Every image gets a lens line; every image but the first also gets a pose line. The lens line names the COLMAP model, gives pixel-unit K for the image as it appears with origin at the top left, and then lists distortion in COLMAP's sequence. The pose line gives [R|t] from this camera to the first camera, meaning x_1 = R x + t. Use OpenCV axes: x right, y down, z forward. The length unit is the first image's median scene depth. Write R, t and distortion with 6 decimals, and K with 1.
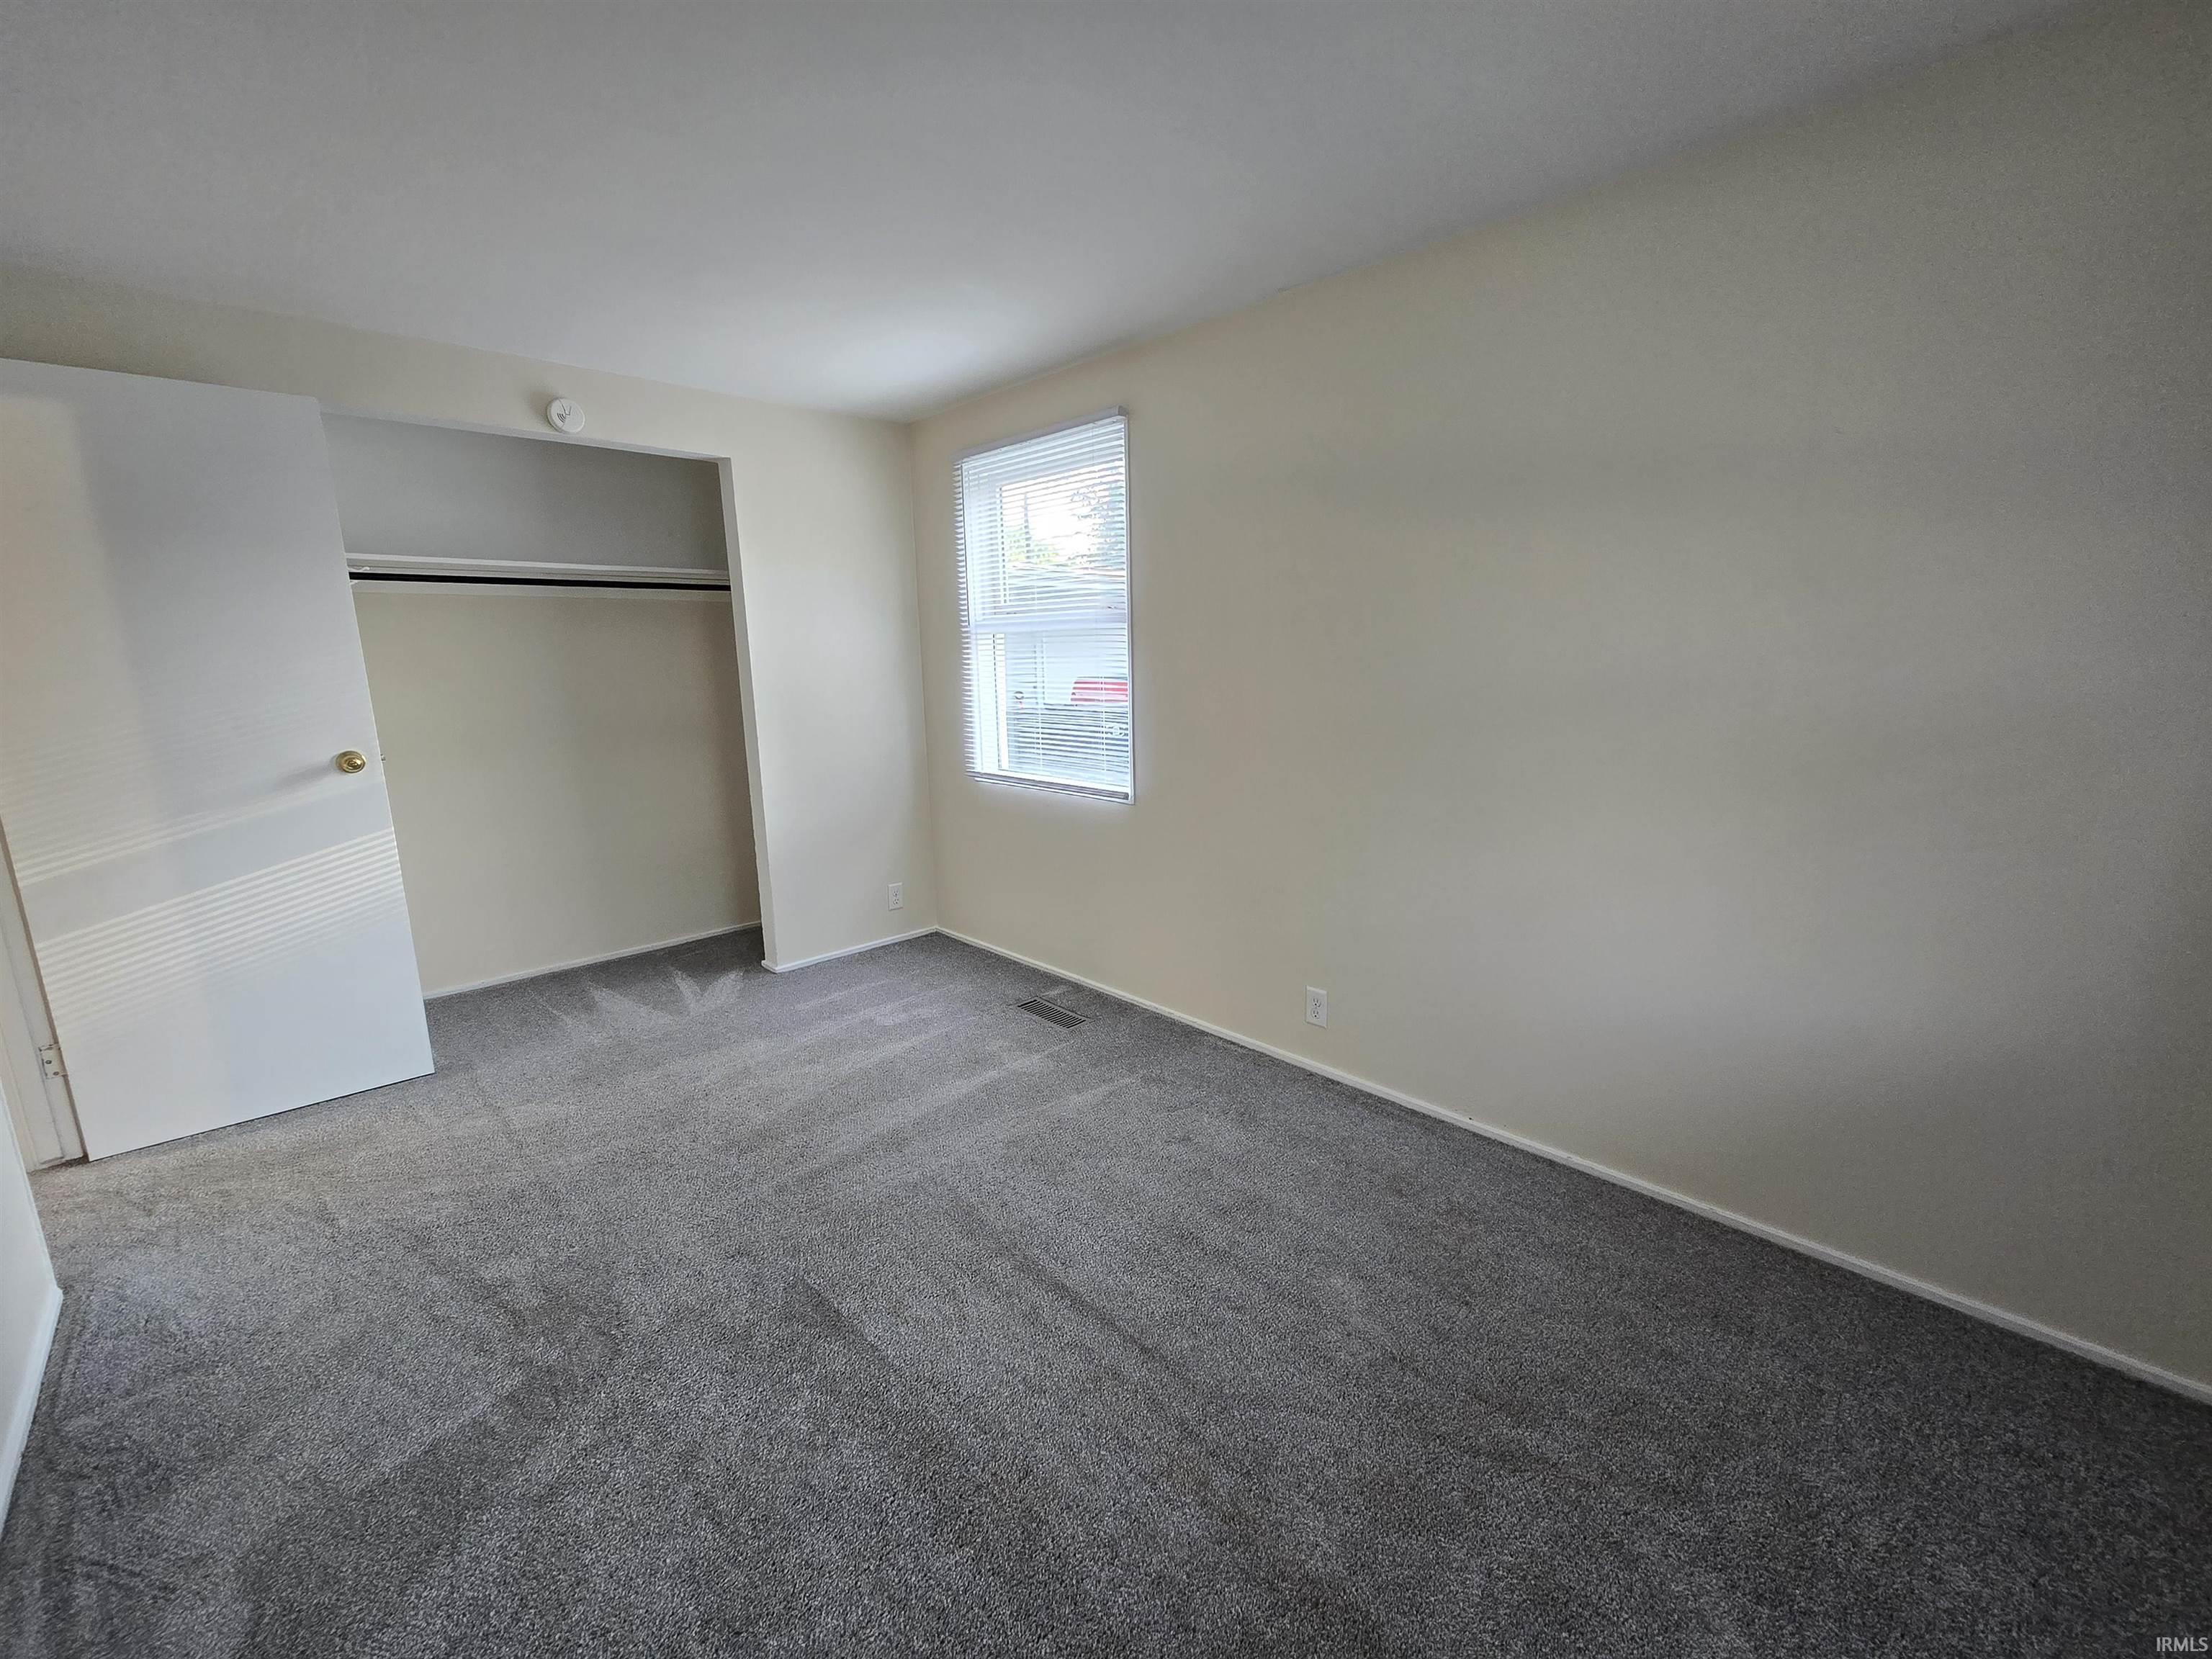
lens RADIAL K [[911.7, 0, 1106.0], [0, 911.7, 829.5], [0, 0, 1]] dist [0.001477, 0.000307]
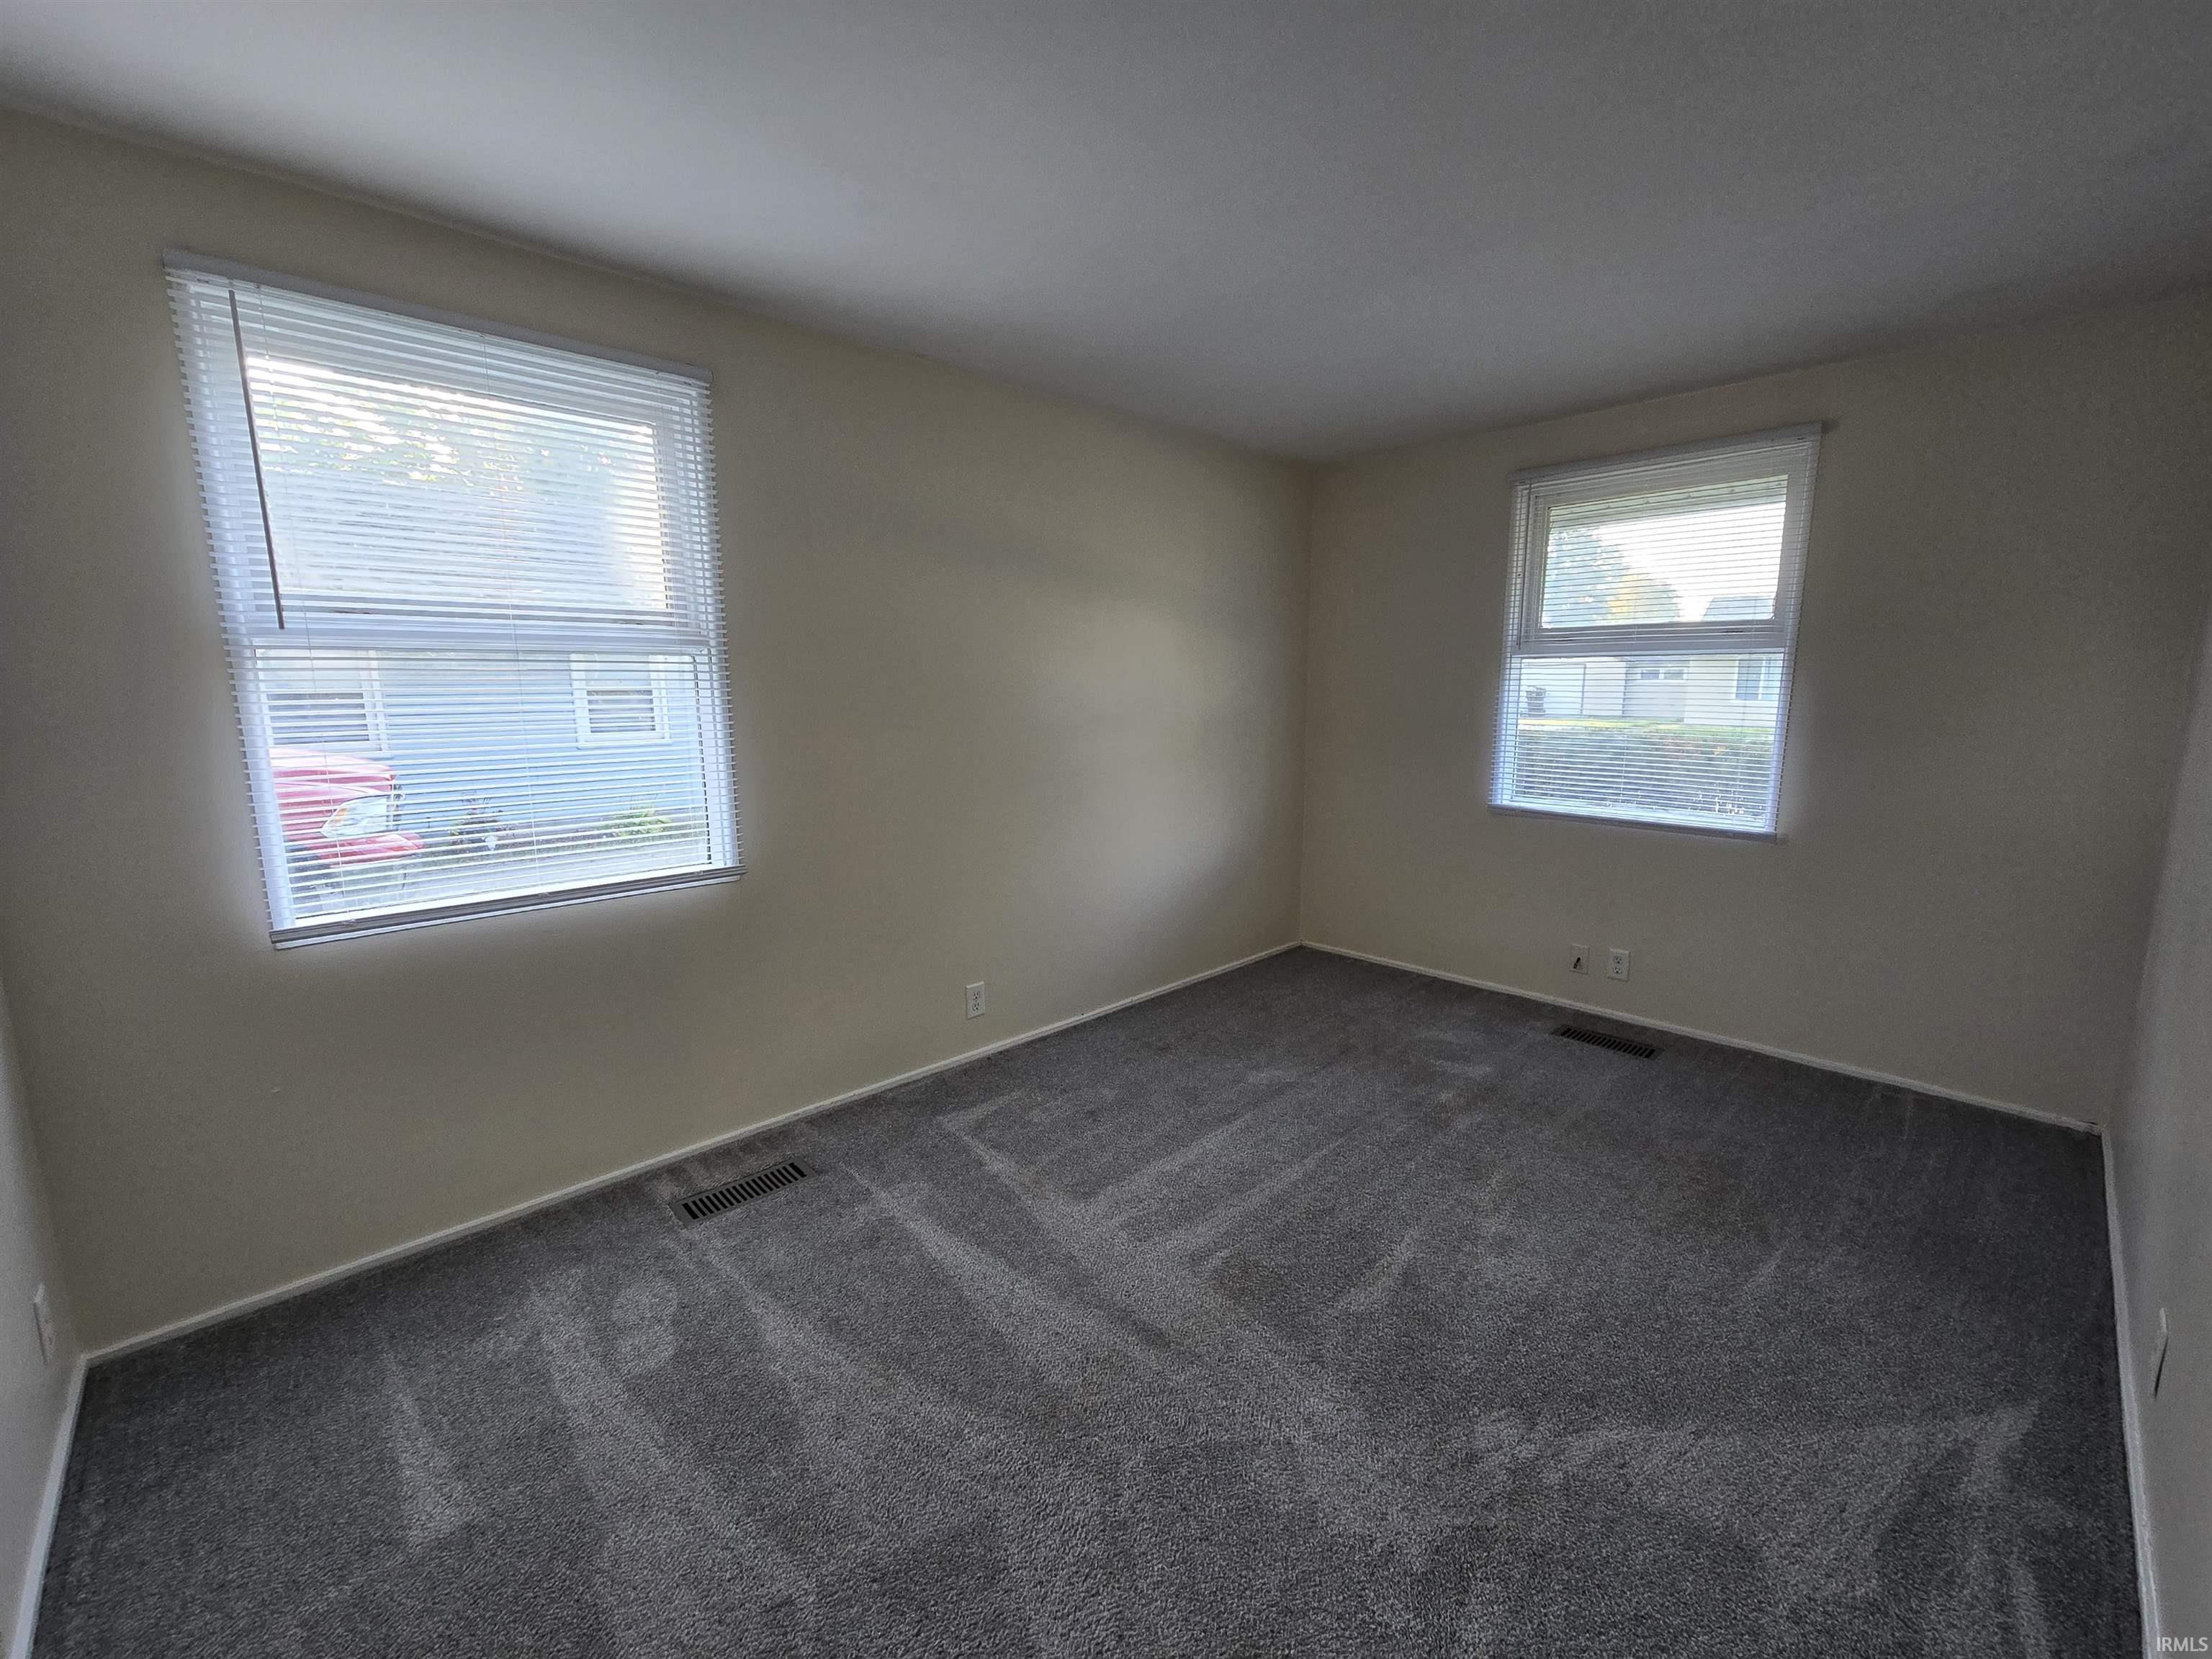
lens RADIAL K [[911.7, 0, 1106.0], [0, 911.7, 829.5], [0, 0, 1]] dist [0.001477, 0.000307]
pose [[0.005501, -0.138542, 0.990341, -0.782743], [0.205592, 0.969356, 0.134464, -0.116118], [-0.978622, 0.202867, 0.033815, 0.703138]]
